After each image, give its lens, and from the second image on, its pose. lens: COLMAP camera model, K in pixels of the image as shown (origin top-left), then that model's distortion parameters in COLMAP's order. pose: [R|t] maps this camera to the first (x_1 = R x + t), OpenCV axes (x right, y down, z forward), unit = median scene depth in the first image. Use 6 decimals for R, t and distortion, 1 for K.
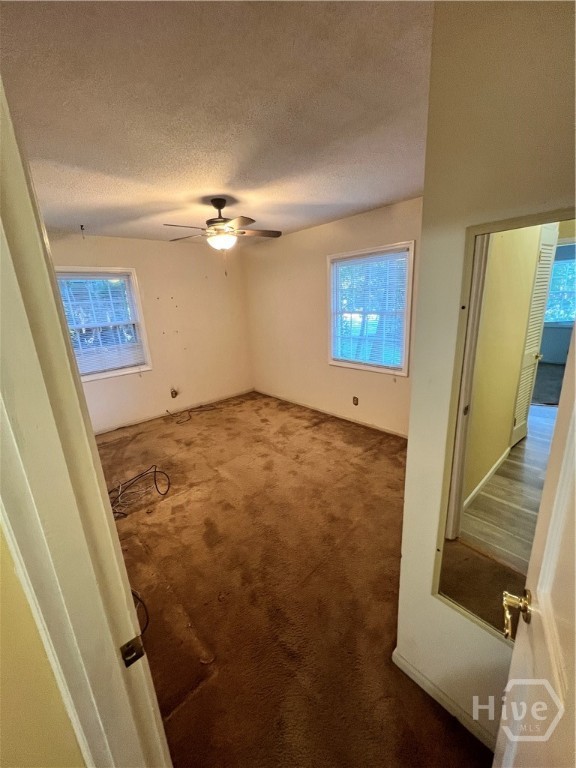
lens RADIAL K [[305.9, 0, 288.0], [0, 305.9, 384.0], [0, 0, 1]] dist [0.000215, 0.000212]
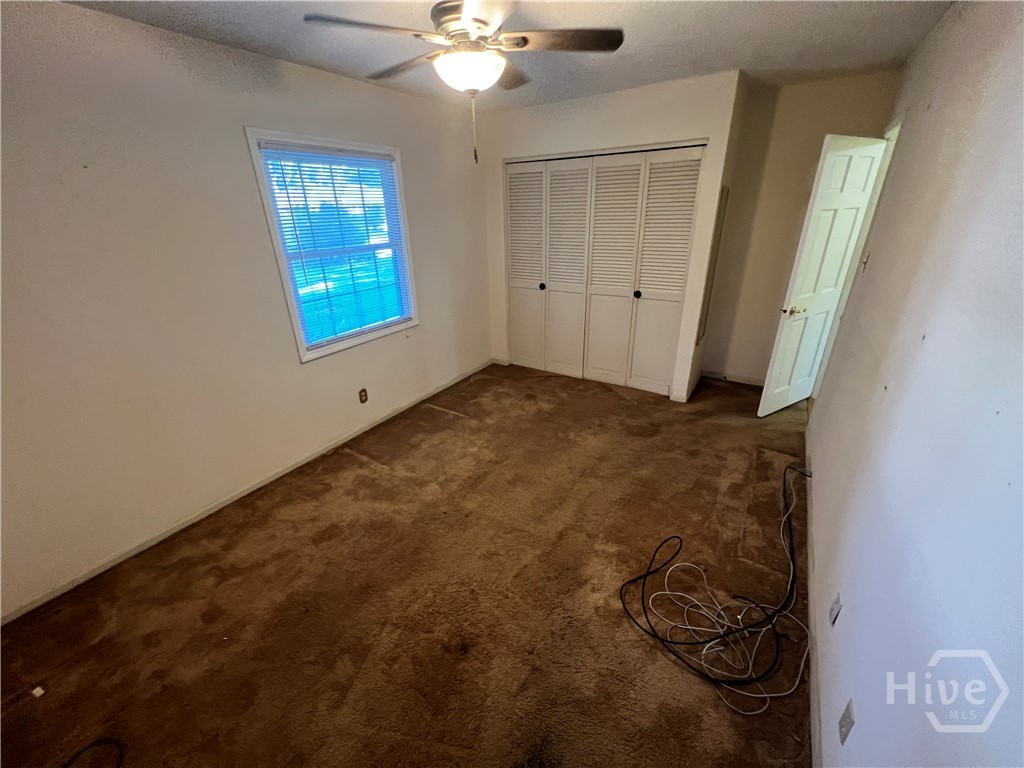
lens RADIAL K [[407.8, 0, 510.6], [0, 407.8, 383.8], [0, 0, 1]] dist [0.000215, 0.000212]
pose [[-0.265807, -0.333609, 0.904462, -0.592809], [0.287246, 0.868188, 0.404647, -0.212705], [-0.920237, 0.367361, -0.134943, 0.814987]]
